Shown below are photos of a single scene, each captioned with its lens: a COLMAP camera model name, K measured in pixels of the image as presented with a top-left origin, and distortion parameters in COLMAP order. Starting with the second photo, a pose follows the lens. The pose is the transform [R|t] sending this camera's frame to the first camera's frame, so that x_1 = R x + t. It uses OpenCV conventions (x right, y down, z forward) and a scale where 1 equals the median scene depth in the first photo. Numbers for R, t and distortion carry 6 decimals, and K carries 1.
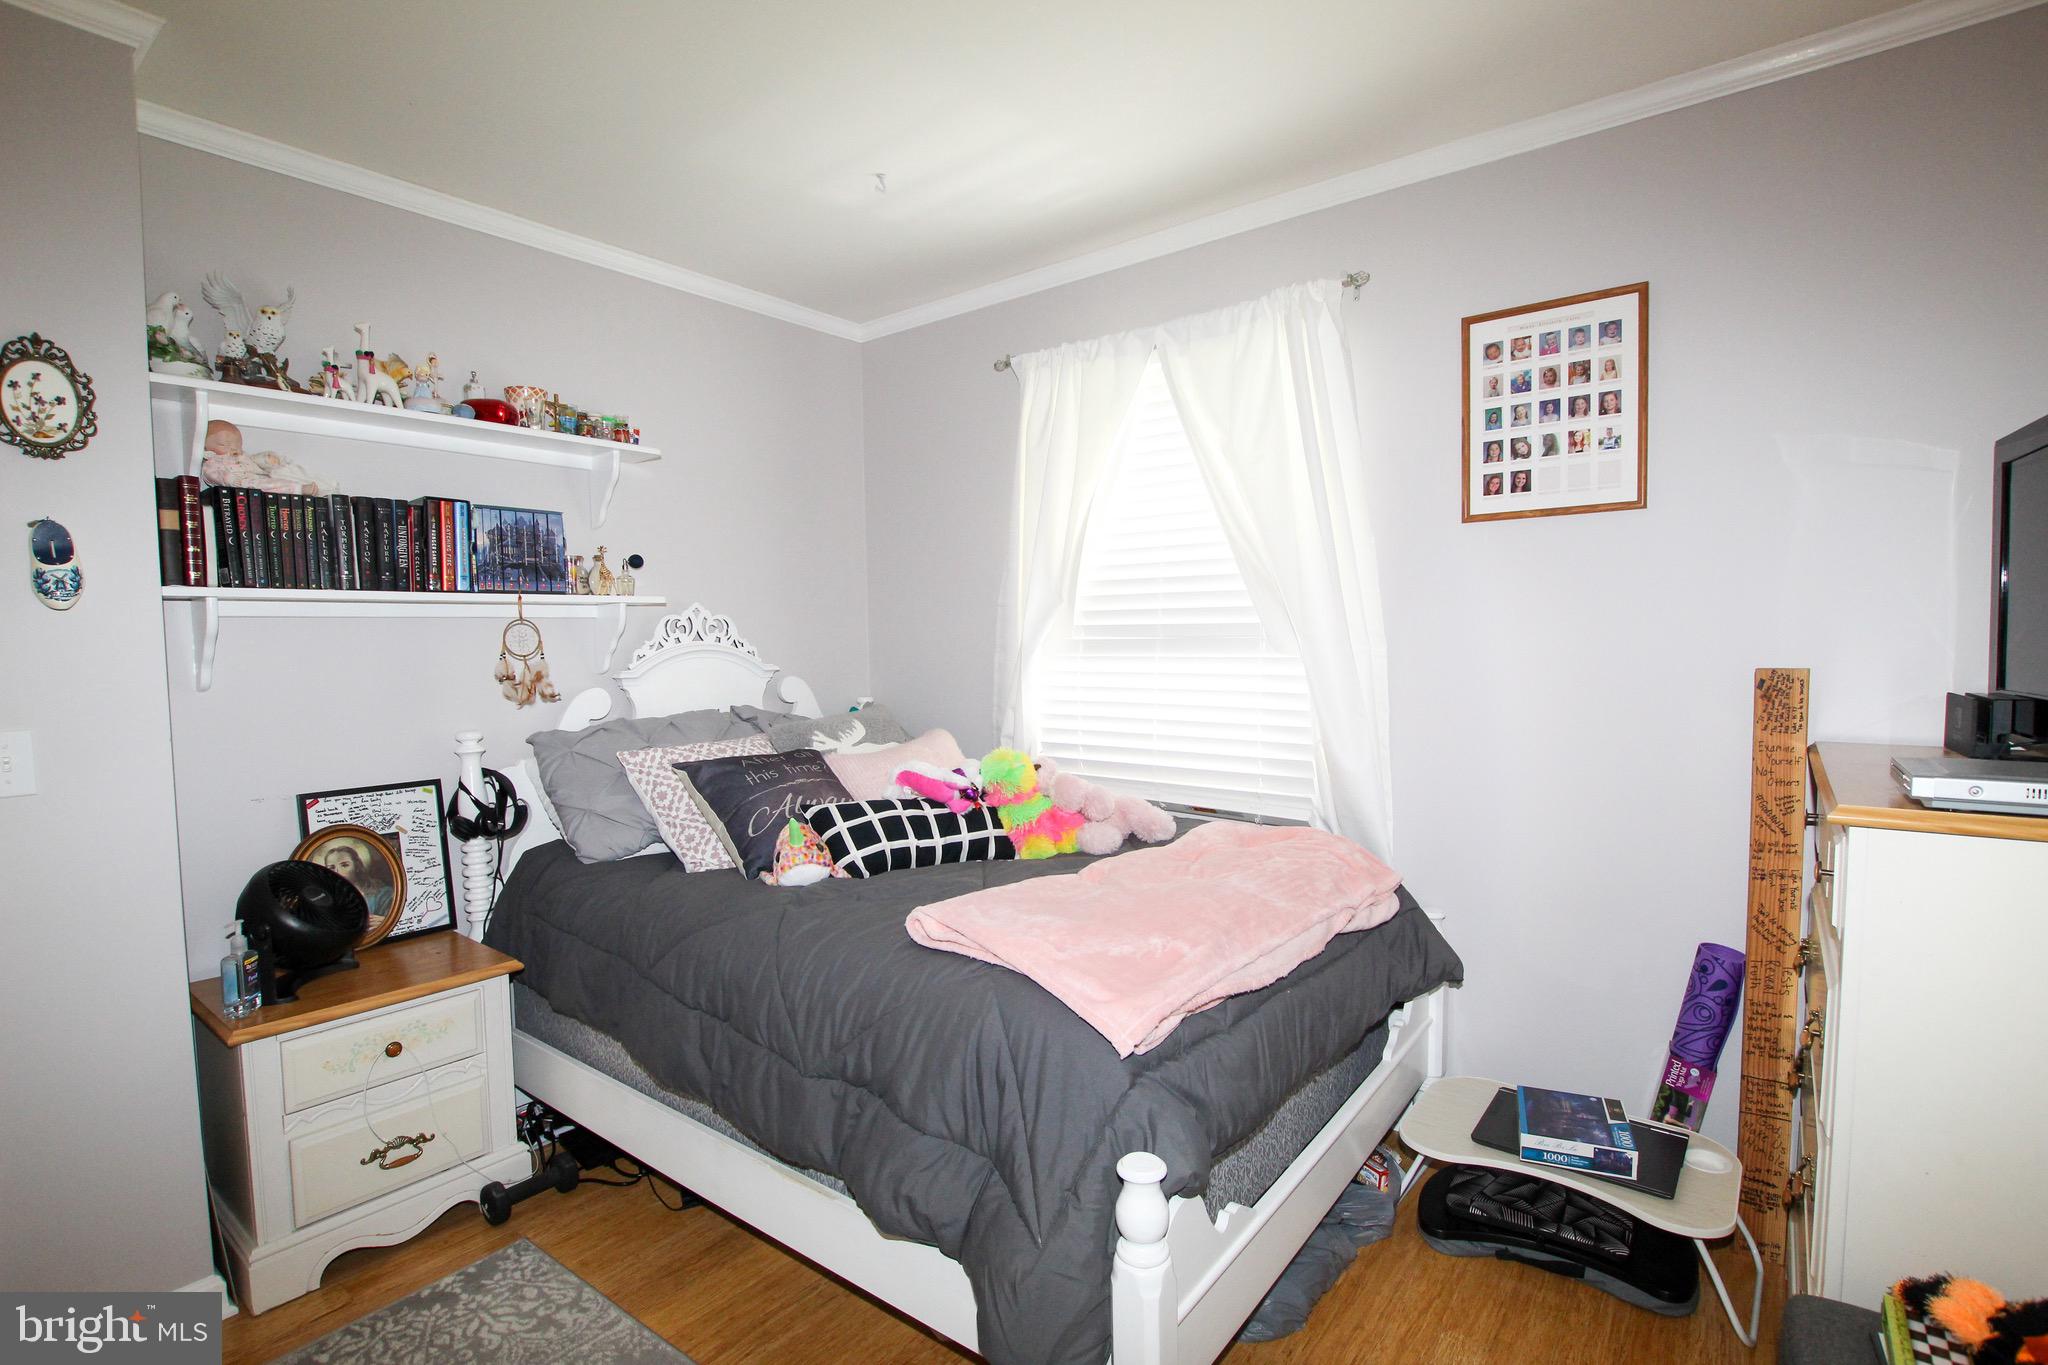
lens RADIAL K [[969.5, 0, 1027.1], [0, 969.5, 690.0], [0, 0, 1]] dist [-0.034826, 0.005758]
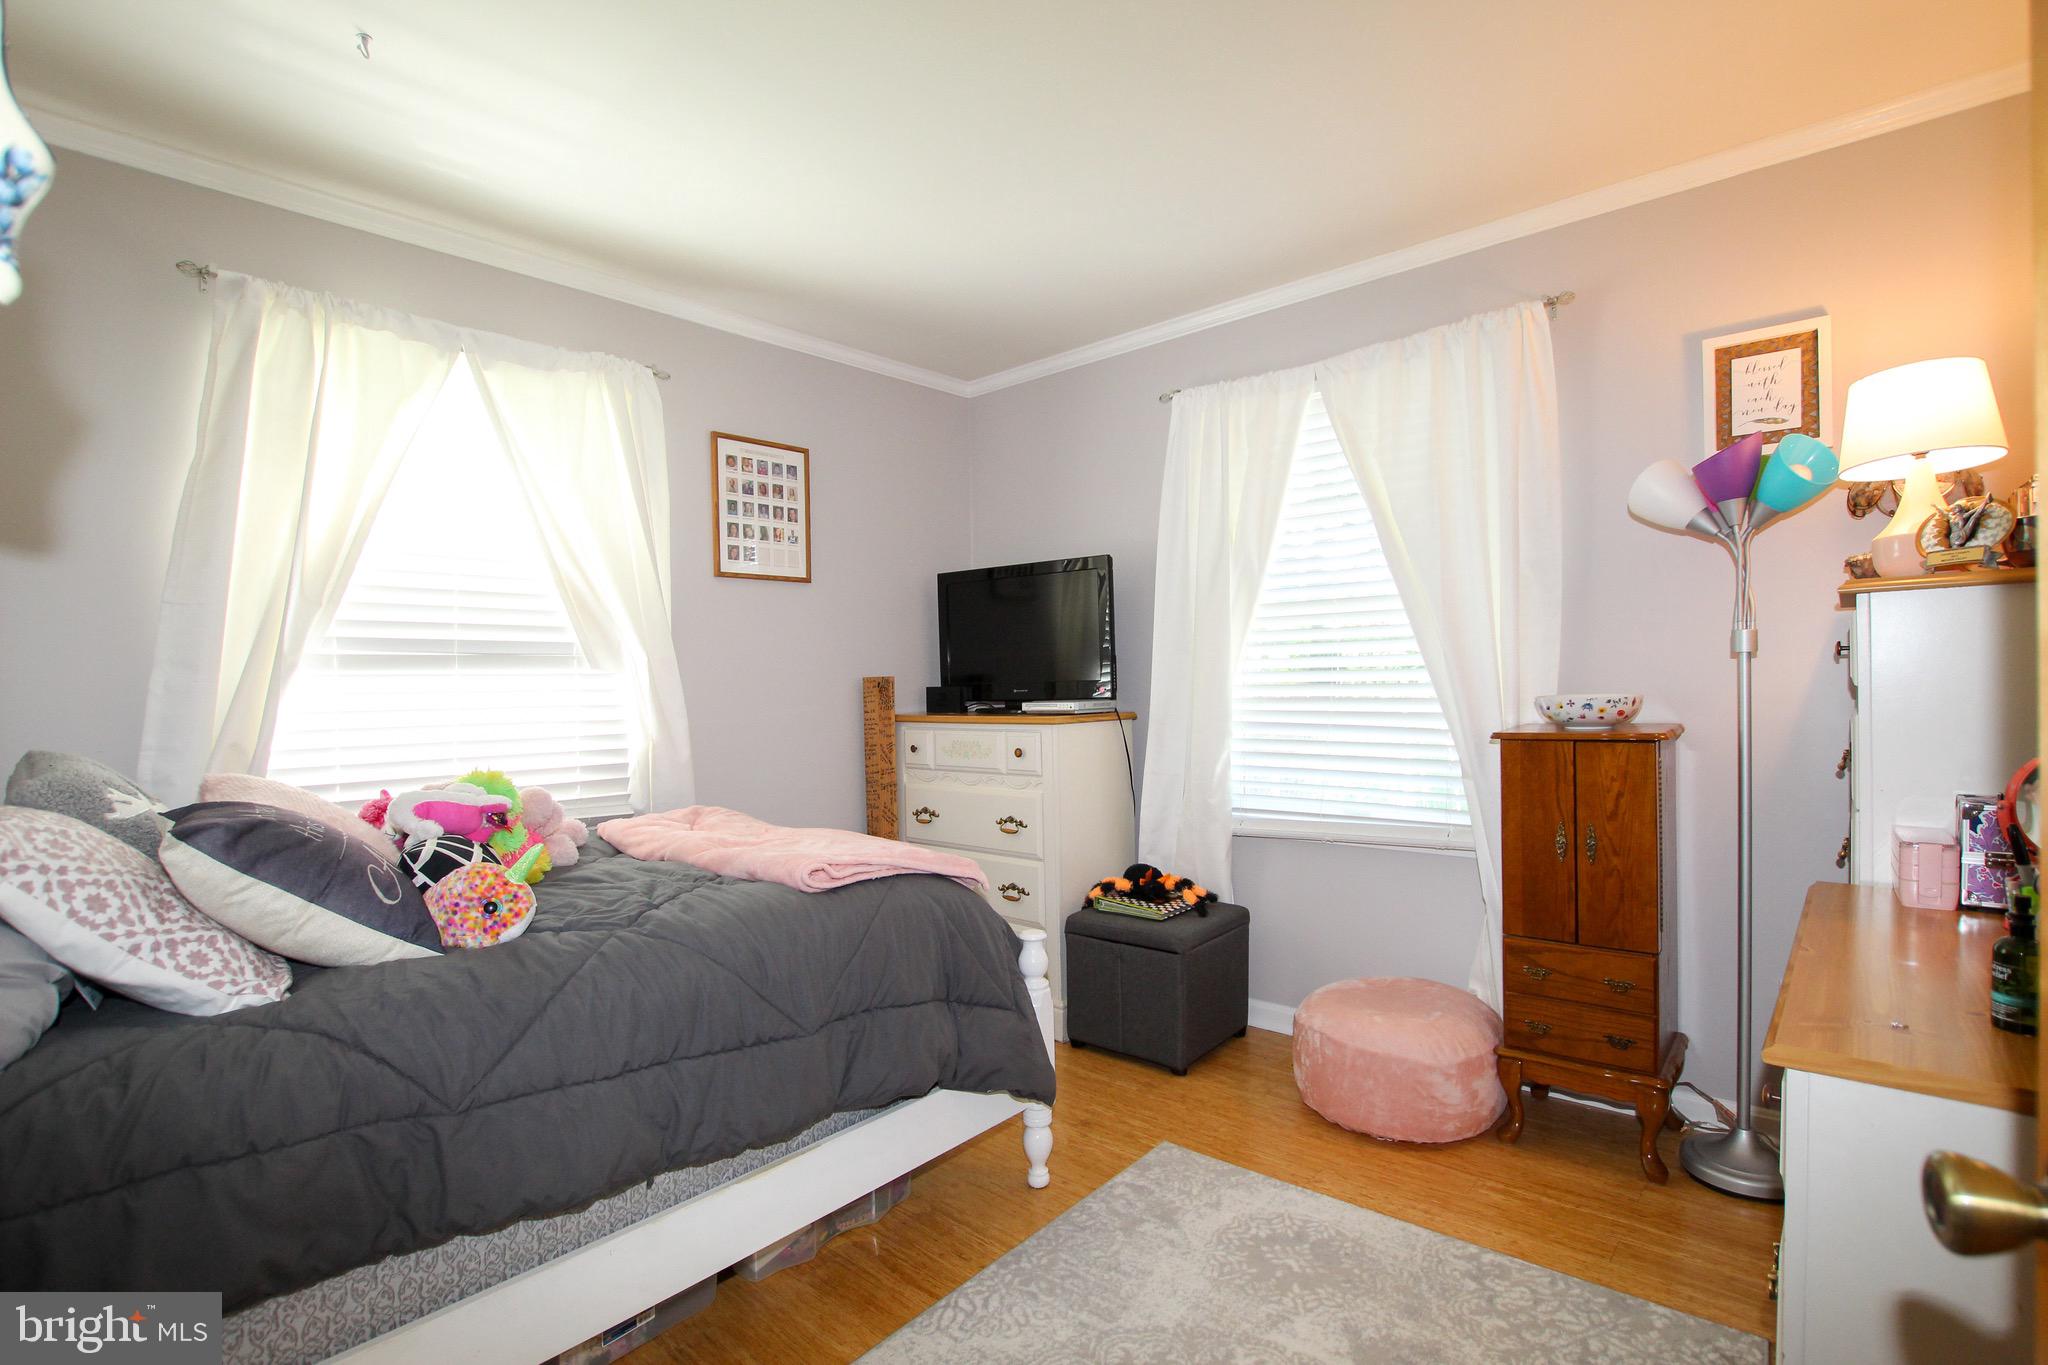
lens RADIAL K [[969.5, 0, 1027.1], [0, 969.5, 690.0], [0, 0, 1]] dist [-0.034826, 0.005758]
pose [[0.058591, 0.008474, 0.998246, -0.949232], [0.076913, 0.996953, -0.012978, 0.043849], [-0.995315, 0.077539, 0.057761, 0.507113]]
